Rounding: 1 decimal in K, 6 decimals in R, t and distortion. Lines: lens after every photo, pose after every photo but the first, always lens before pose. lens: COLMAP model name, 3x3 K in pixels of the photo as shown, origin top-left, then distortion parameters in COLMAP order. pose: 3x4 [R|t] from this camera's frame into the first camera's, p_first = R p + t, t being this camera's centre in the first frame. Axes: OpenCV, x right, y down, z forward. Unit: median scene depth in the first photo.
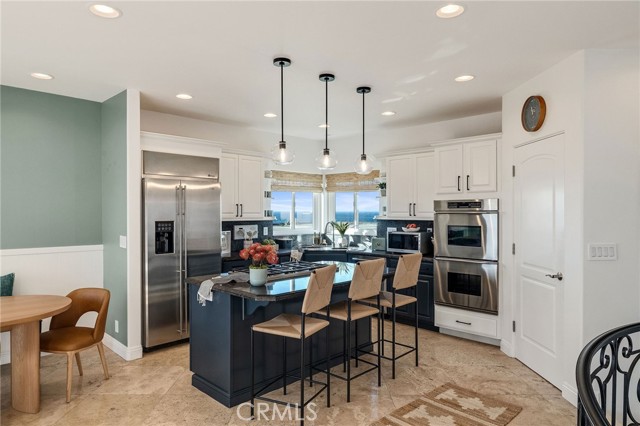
lens RADIAL K [[401.7, 0, 320.0], [0, 401.7, 213.0], [0, 0, 1]] dist [-0.004909, 0.001115]
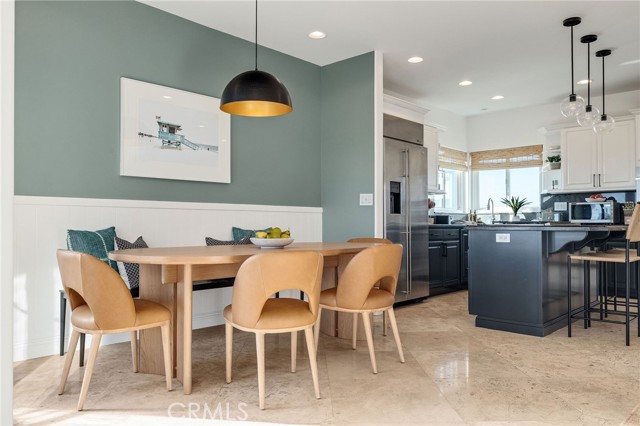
lens RADIAL K [[469.7, 0, 321.4], [0, 469.7, 214.7], [0, 0, 1]] dist [-0.003615, -0.000109]
pose [[0.999881, 0.001231, 0.015399, -0.530370], [-0.000873, 0.999729, -0.023267, 0.117852], [-0.015424, 0.023250, 0.999611, -0.164140]]
